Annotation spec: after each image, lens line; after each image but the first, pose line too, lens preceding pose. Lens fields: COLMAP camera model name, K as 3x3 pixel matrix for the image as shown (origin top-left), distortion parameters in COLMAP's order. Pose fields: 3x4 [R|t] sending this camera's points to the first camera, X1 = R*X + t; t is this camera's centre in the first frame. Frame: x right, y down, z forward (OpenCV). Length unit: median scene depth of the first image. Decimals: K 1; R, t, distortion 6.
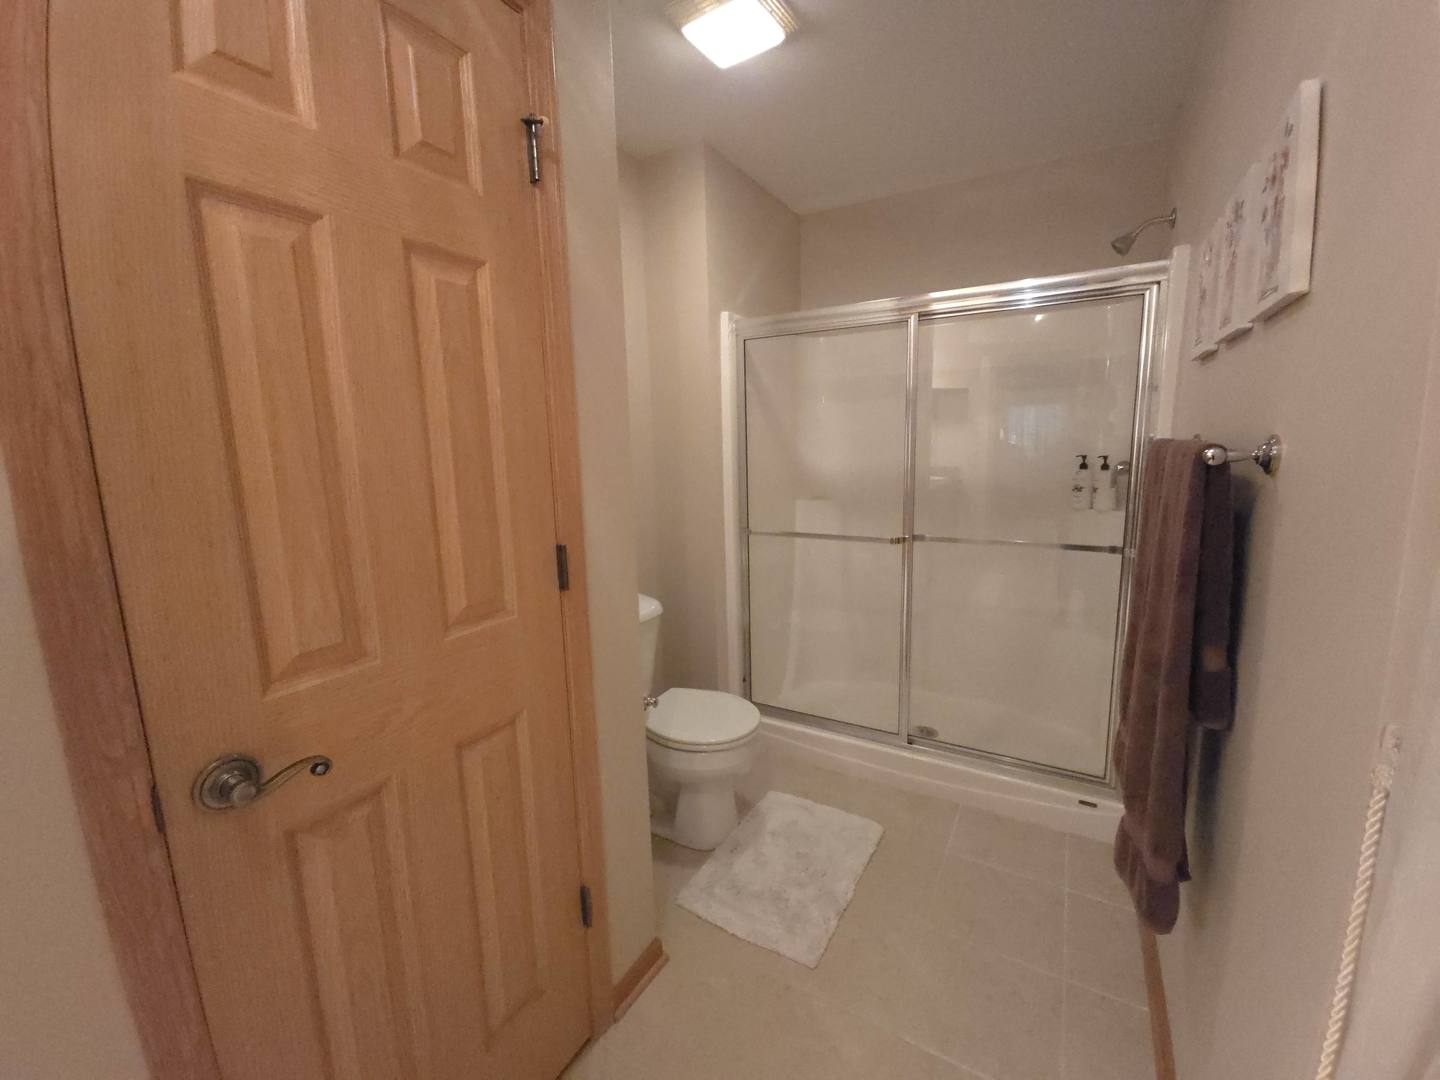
lens RADIAL K [[593.5, 0, 729.4], [0, 593.5, 532.9], [0, 0, 1]] dist [0.007516, -0.005862]
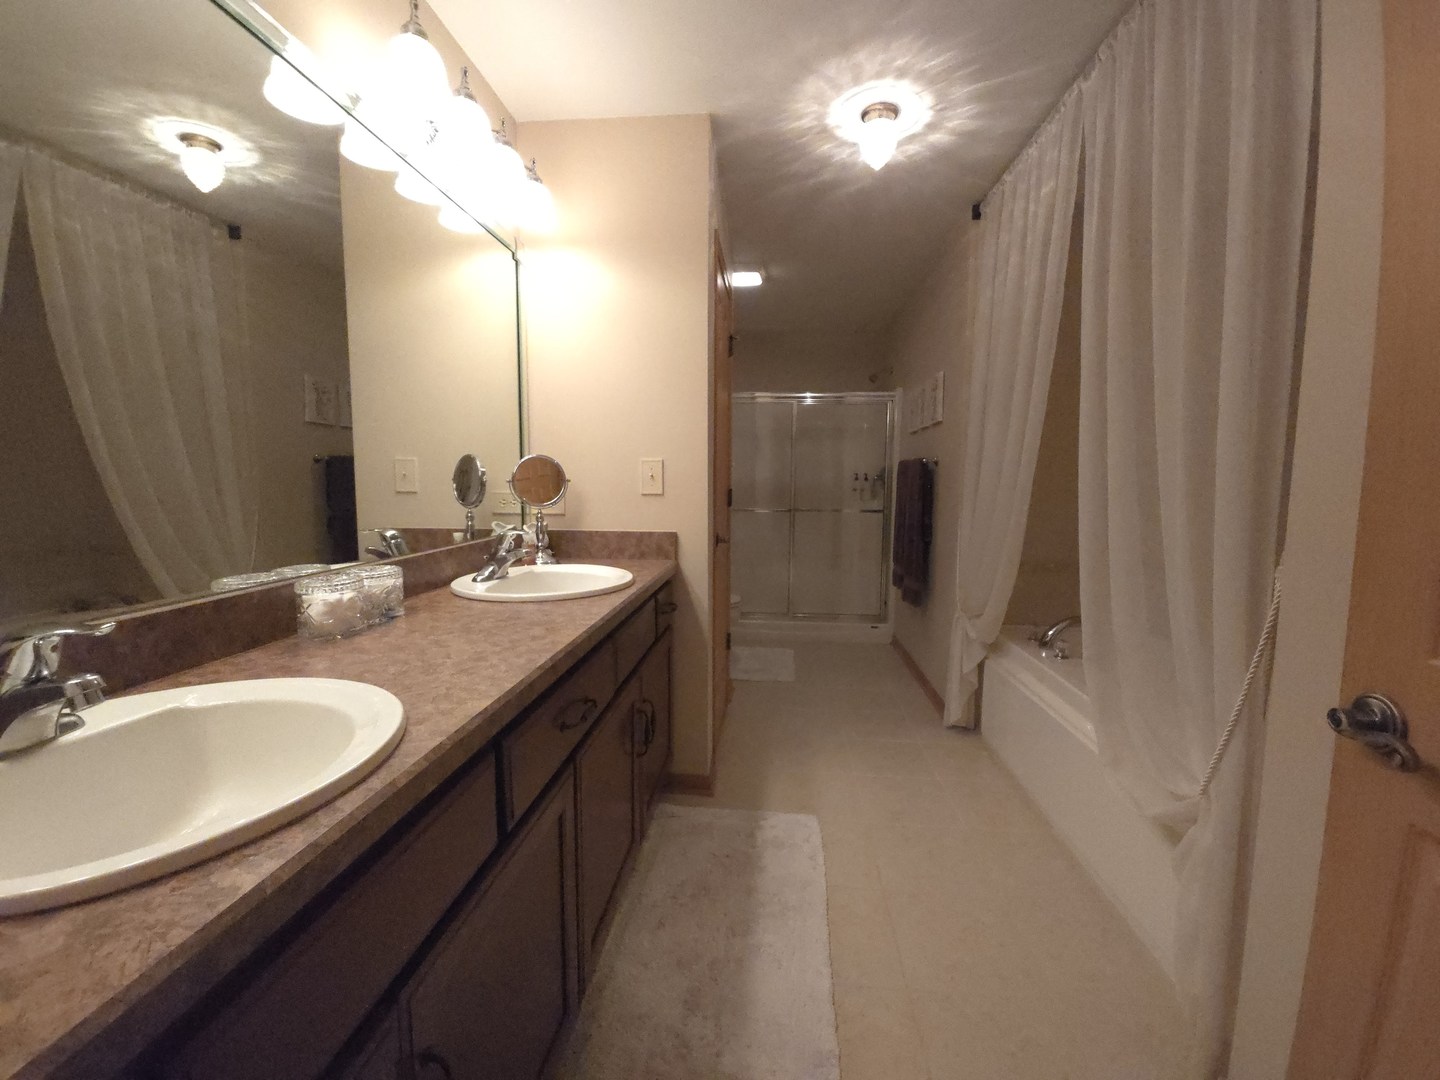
lens RADIAL K [[593.5, 0, 729.4], [0, 593.5, 532.9], [0, 0, 1]] dist [0.007516, -0.005862]
pose [[0.904195, -0.014488, 0.426874, -0.980967], [0.043357, 0.997375, -0.057989, 0.251330], [-0.424913, 0.070942, 0.902450, -0.935416]]
